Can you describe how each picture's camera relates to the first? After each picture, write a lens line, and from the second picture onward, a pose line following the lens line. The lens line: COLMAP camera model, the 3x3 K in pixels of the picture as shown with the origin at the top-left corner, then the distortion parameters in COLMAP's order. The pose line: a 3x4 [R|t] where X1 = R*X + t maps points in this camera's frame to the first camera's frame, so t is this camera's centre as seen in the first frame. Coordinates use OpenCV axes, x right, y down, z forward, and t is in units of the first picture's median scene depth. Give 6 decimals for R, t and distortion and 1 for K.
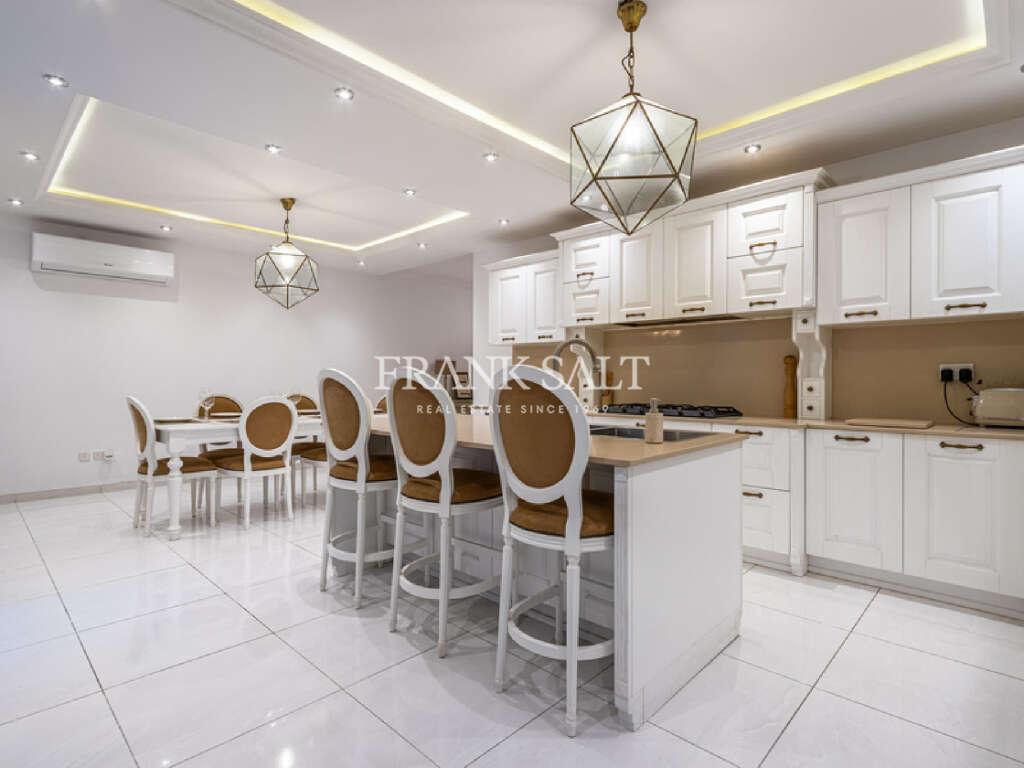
lens RADIAL K [[530.8, 0, 624.9], [0, 530.8, 386.7], [0, 0, 1]] dist [0.030468, 0.000184]
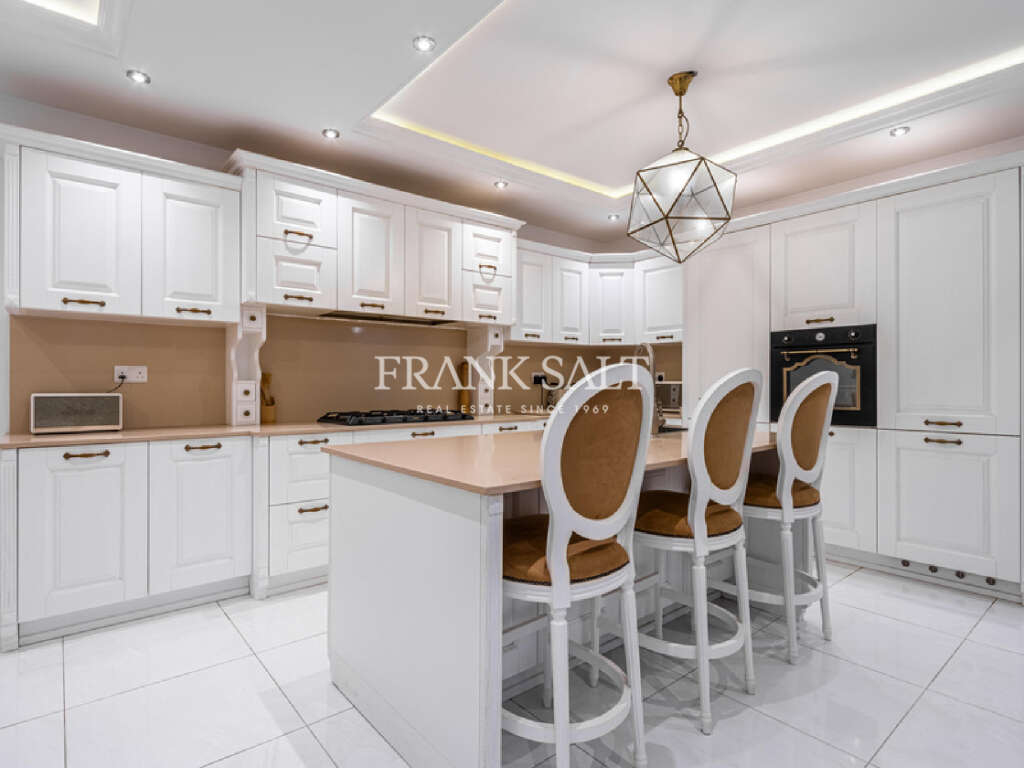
lens RADIAL K [[540.7, 0, 512.0], [0, 540.7, 384.0], [0, 0, 1]] dist [0.005674, 0.000366]
pose [[0.238430, 0.002515, 0.971156, -0.609092], [0.007537, 0.999962, -0.004440, -0.004333], [-0.971130, 0.008379, 0.238402, 0.472170]]
